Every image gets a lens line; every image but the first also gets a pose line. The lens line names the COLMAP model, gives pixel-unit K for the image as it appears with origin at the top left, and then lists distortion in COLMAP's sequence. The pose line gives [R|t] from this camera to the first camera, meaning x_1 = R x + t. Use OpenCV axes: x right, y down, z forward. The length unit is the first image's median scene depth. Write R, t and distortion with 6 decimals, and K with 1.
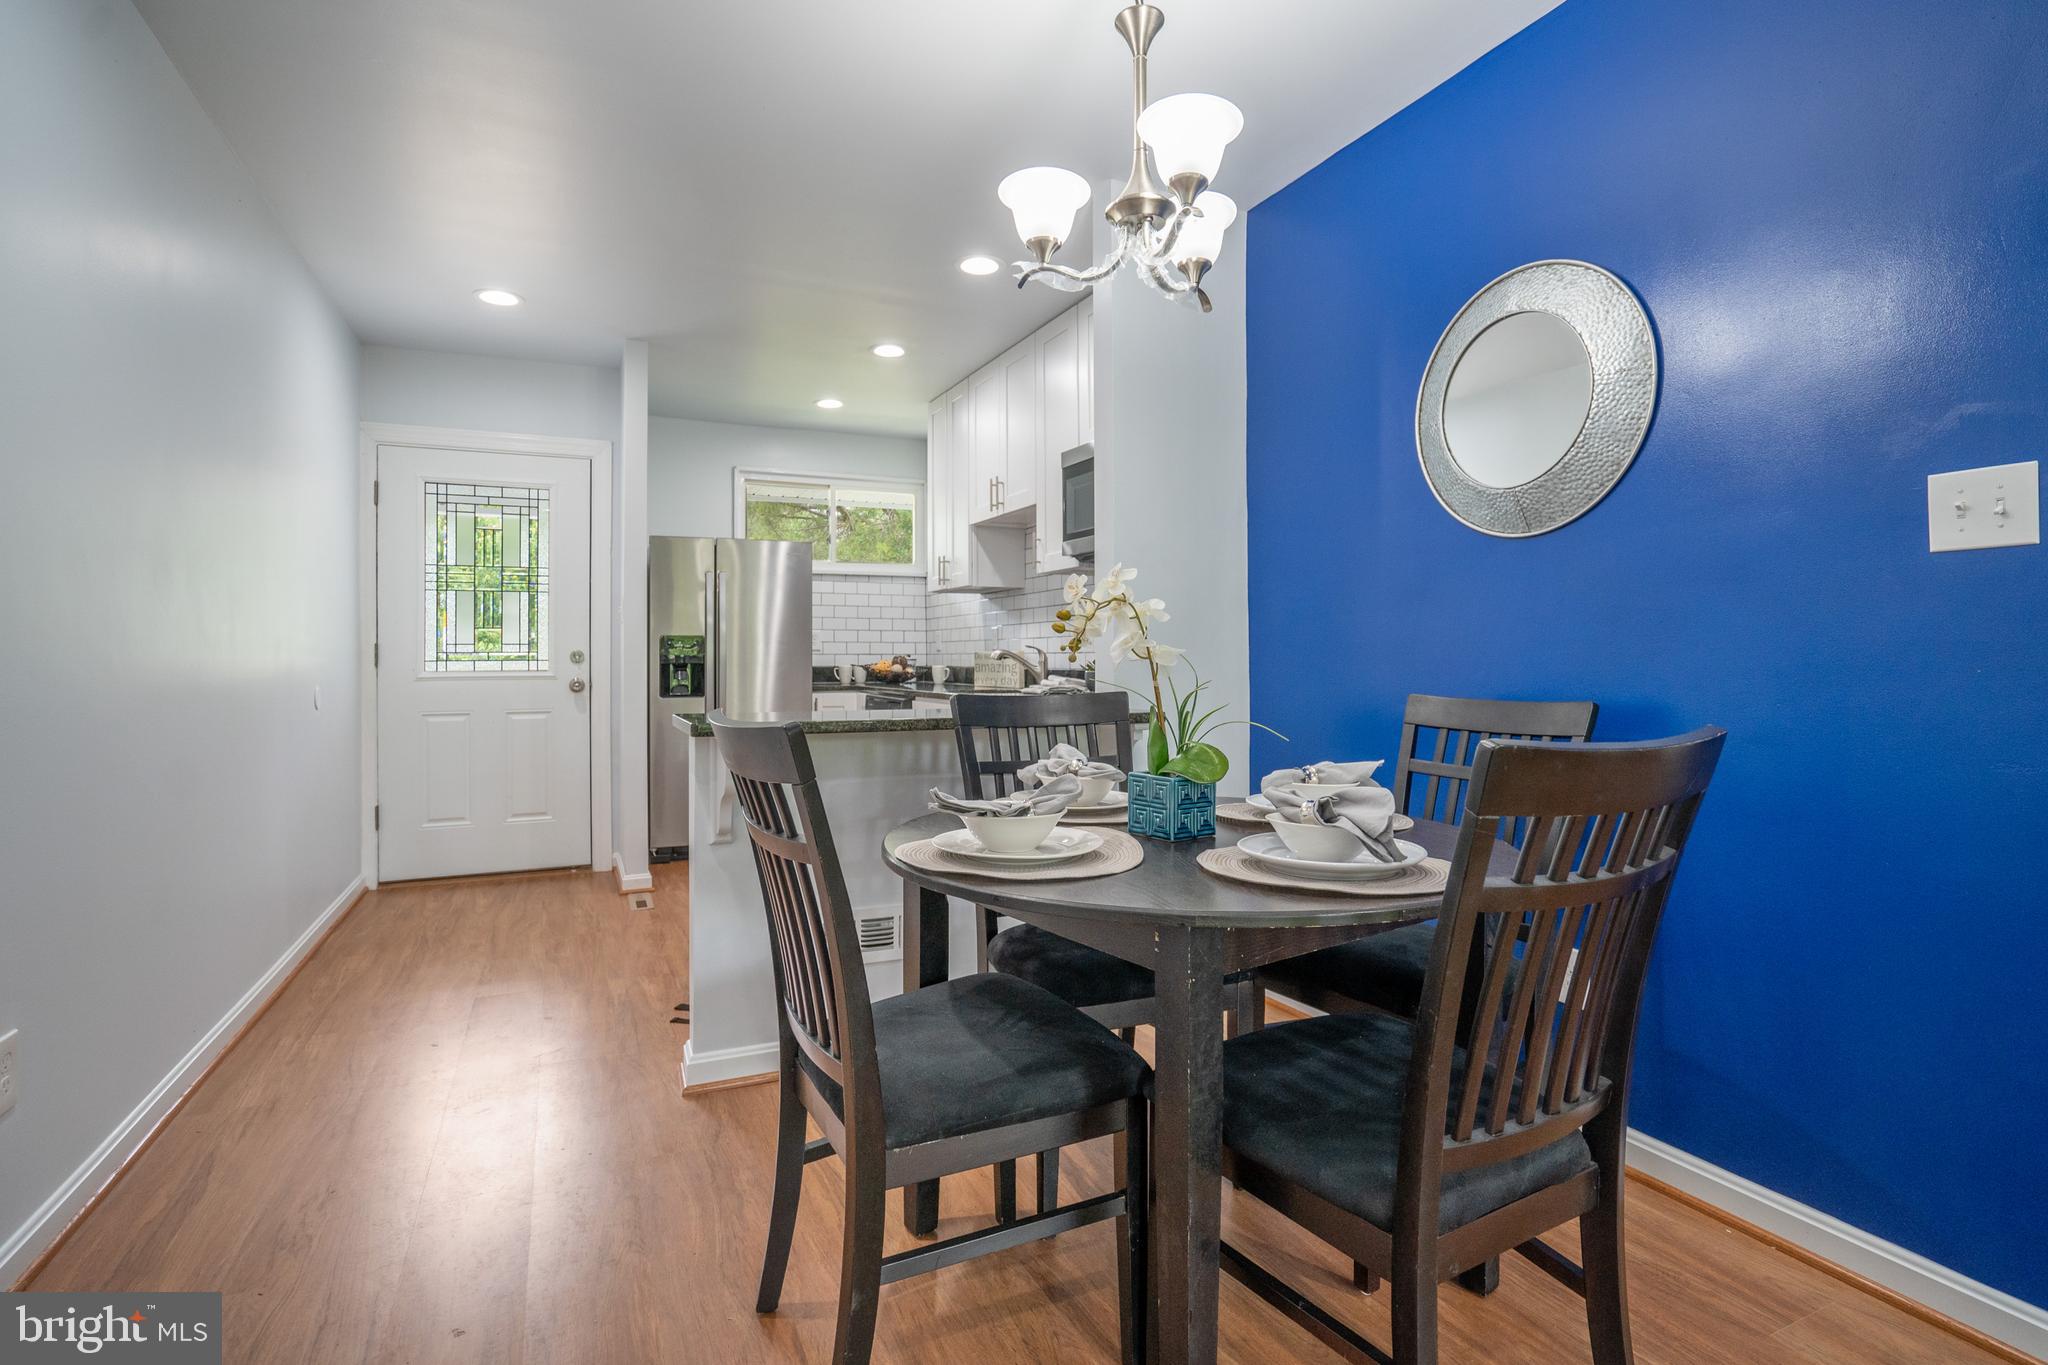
lens RADIAL K [[962.1, 0, 1019.6], [0, 962.1, 656.9], [0, 0, 1]] dist [-0.034894, 0.021726]
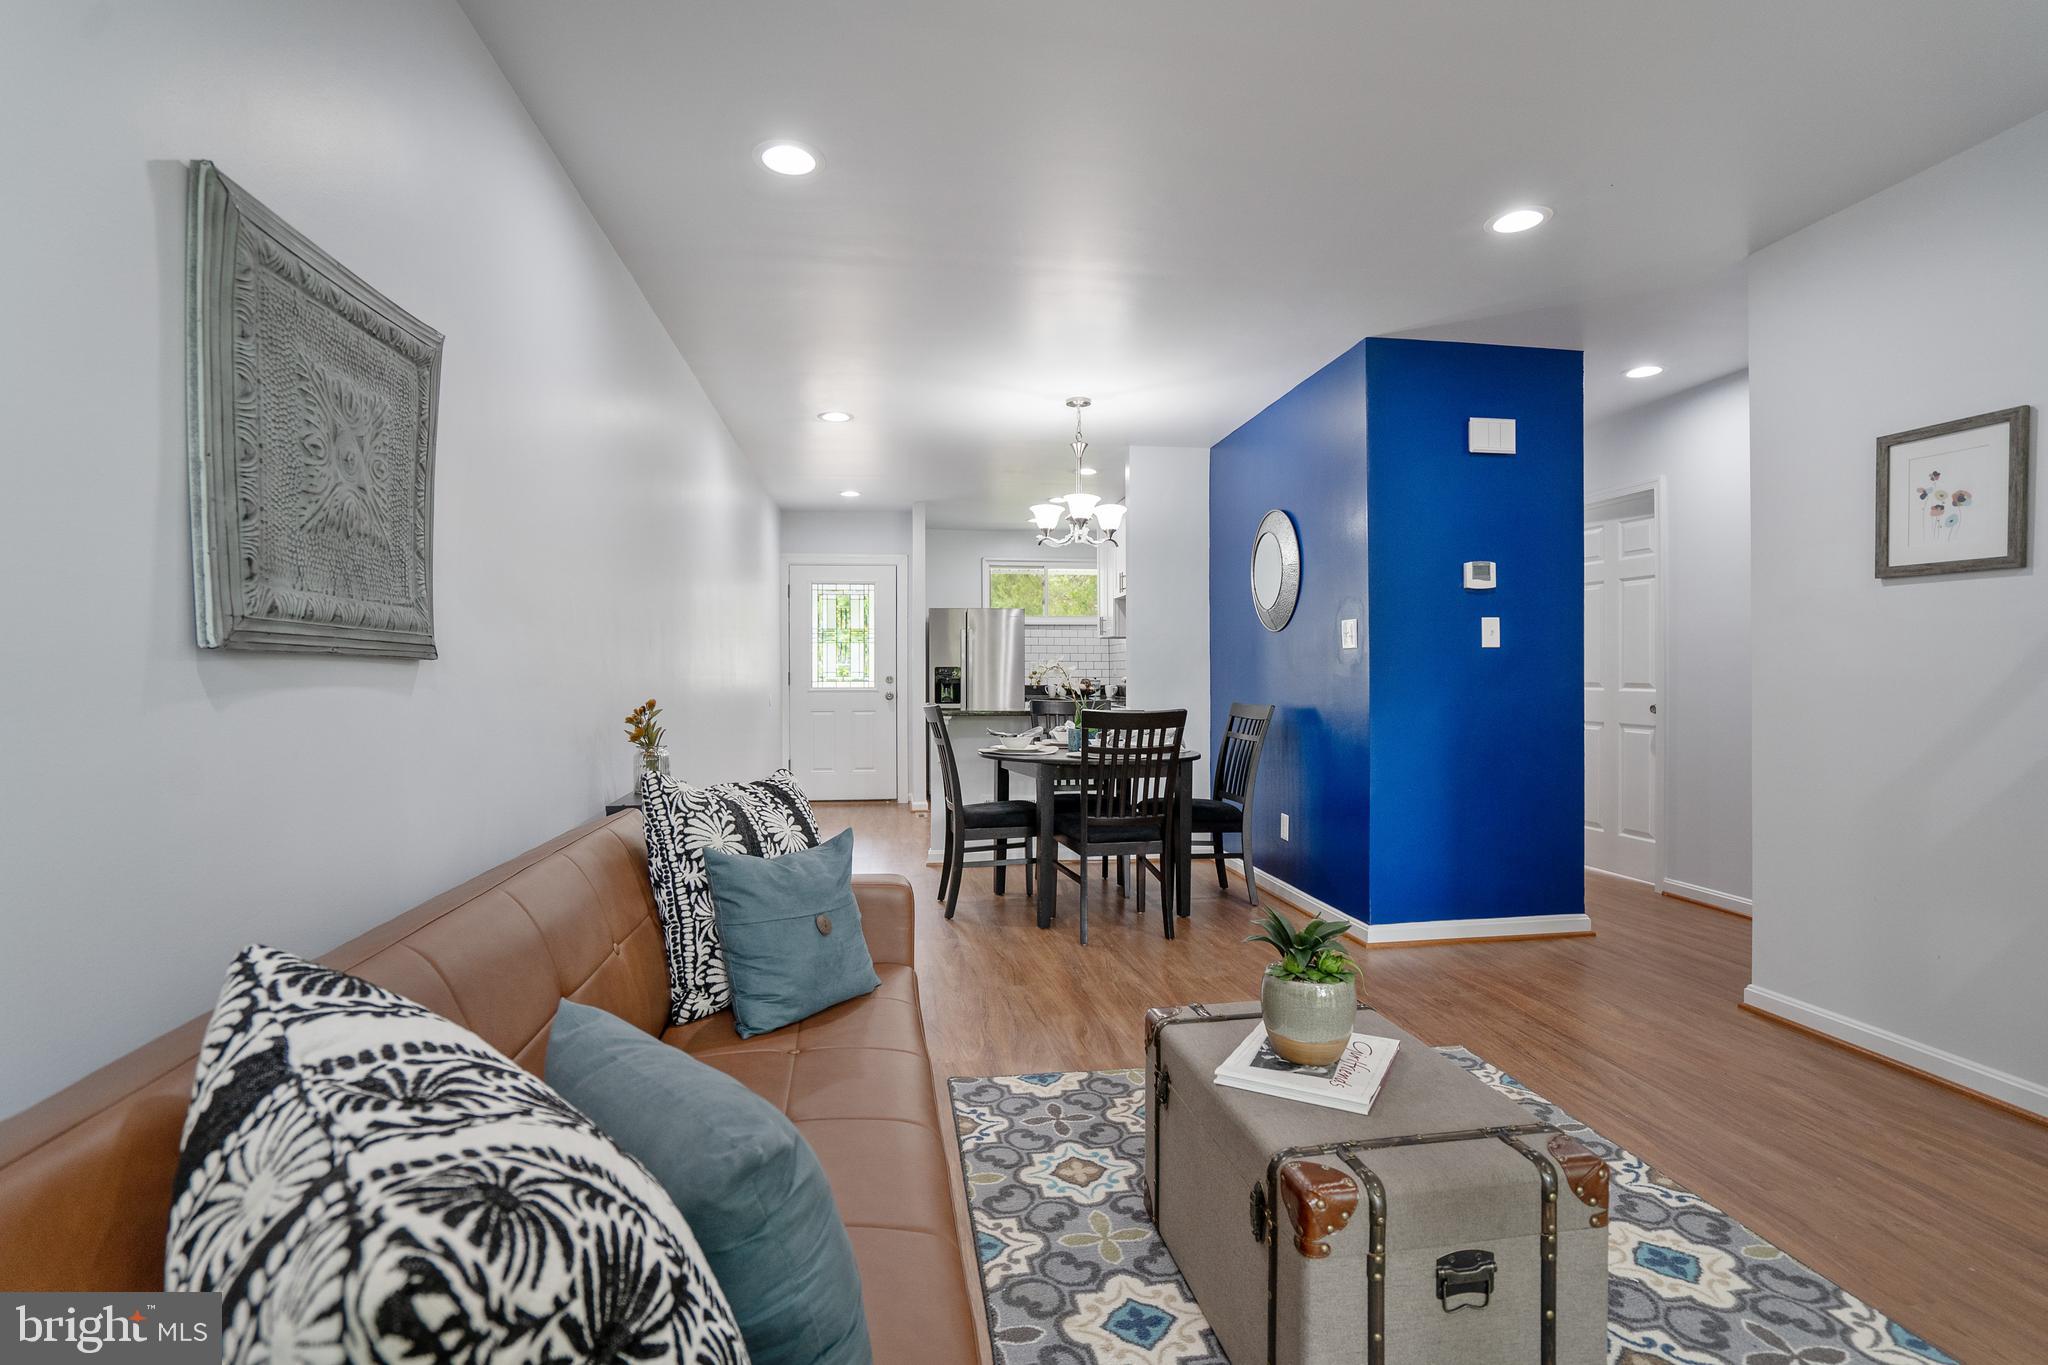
lens RADIAL K [[962.1, 0, 1044.7], [0, 962.1, 667.2], [0, 0, 1]] dist [-0.034894, 0.021726]
pose [[0.960510, 0.001124, -0.278243, 0.279221], [-0.002408, 0.999988, -0.004274, -0.014468], [0.278234, 0.004775, 0.960501, -0.571570]]
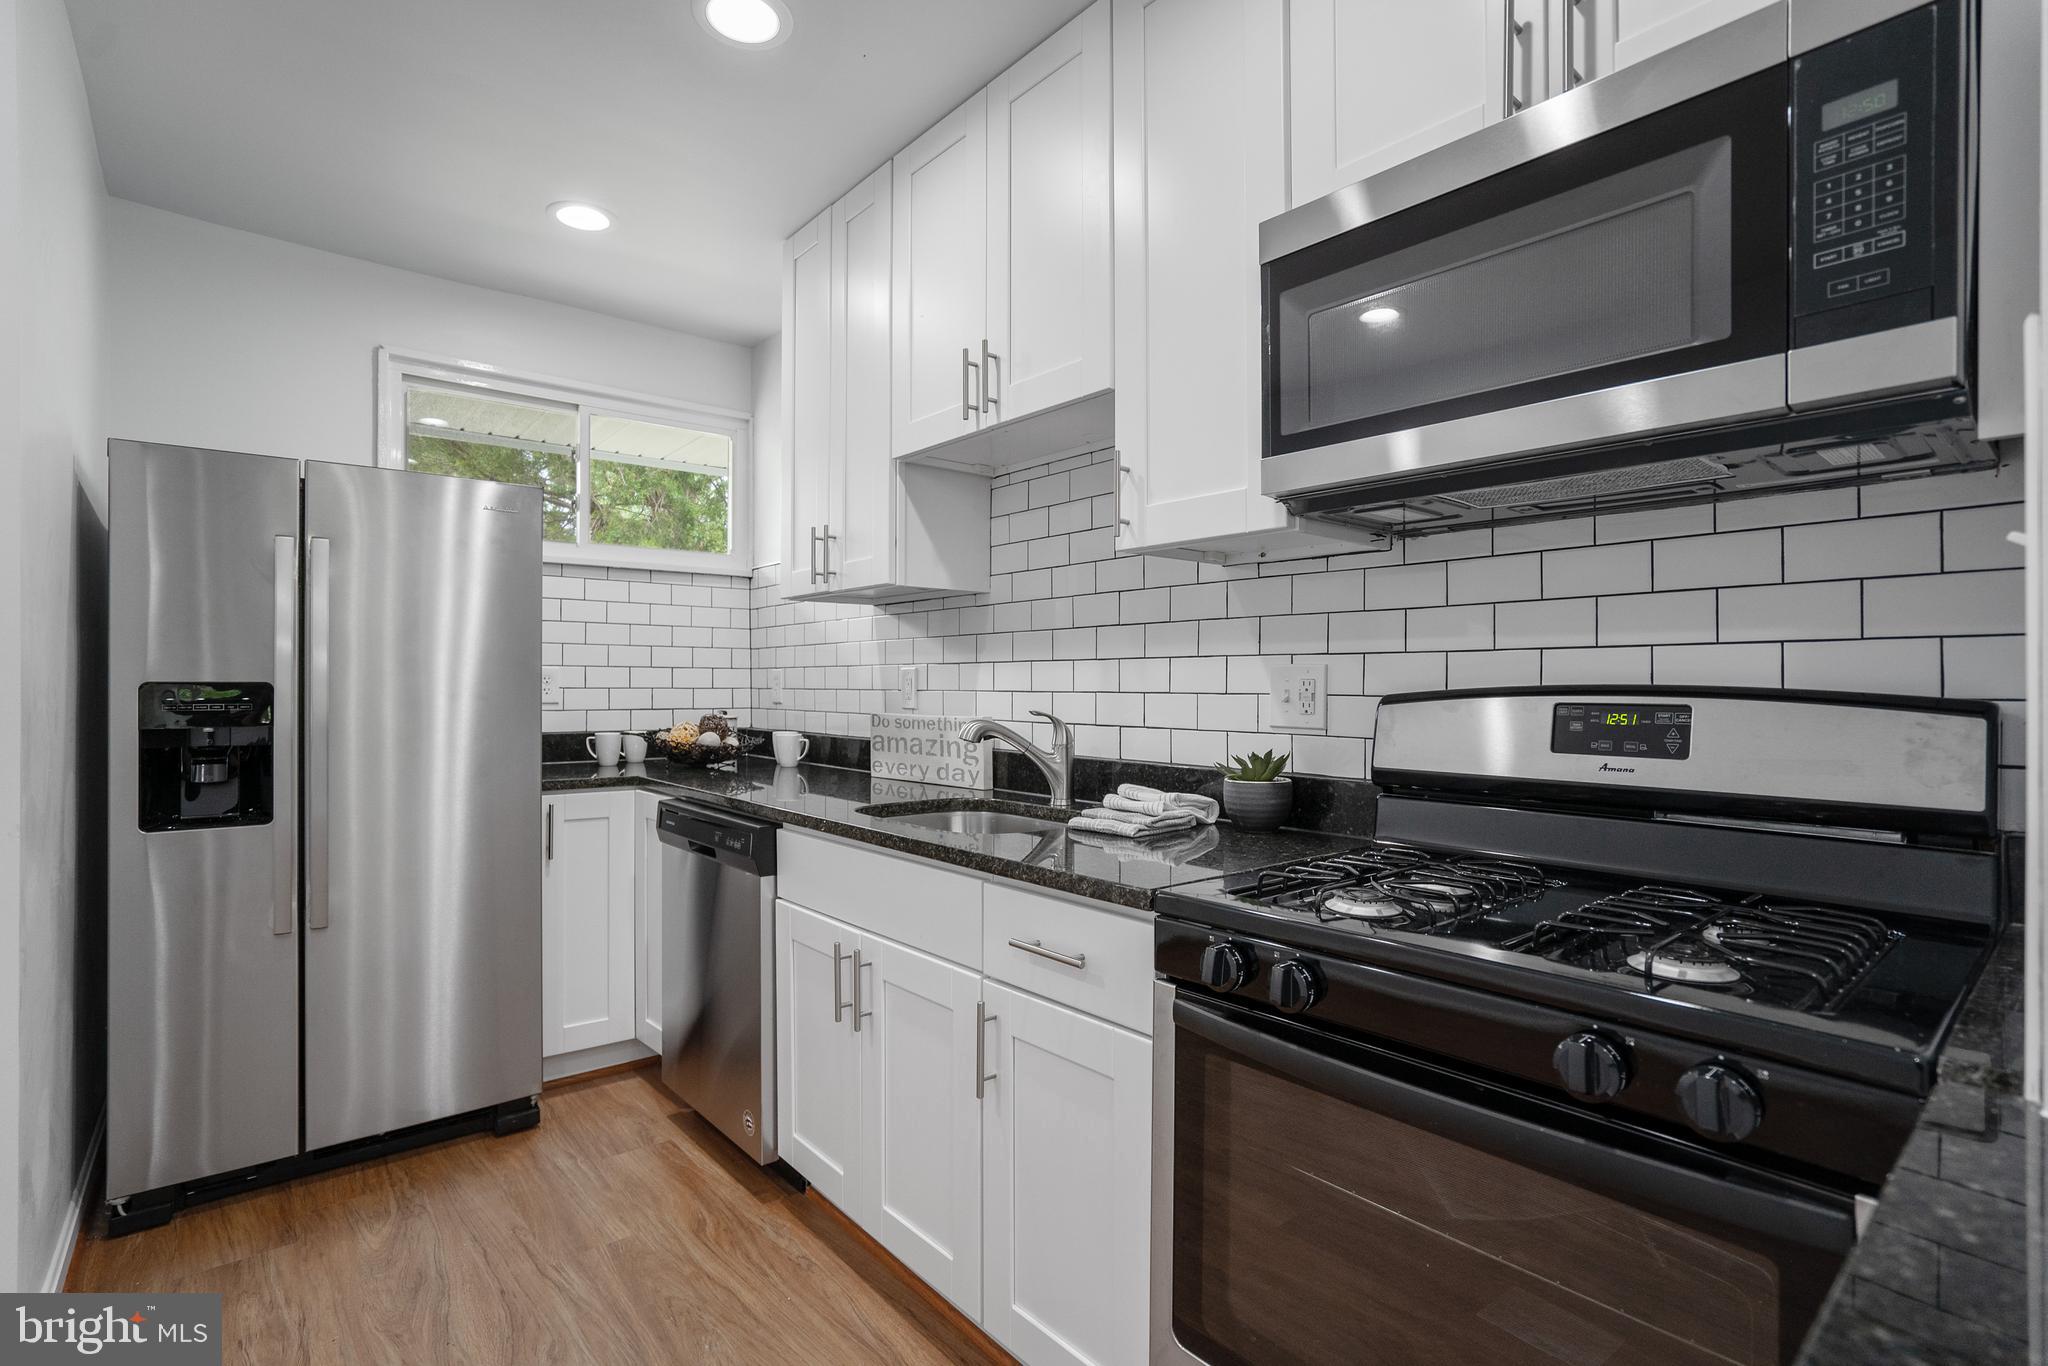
lens RADIAL K [[962.1, 0, 1024.0], [0, 962.1, 691.4], [0, 0, 1]] dist [-0.034894, 0.021726]
pose [[0.968813, 0.003341, 0.247771, -0.104164], [-0.005194, 0.999963, 0.006822, -0.022801], [-0.247739, -0.007896, 0.968795, 0.498464]]
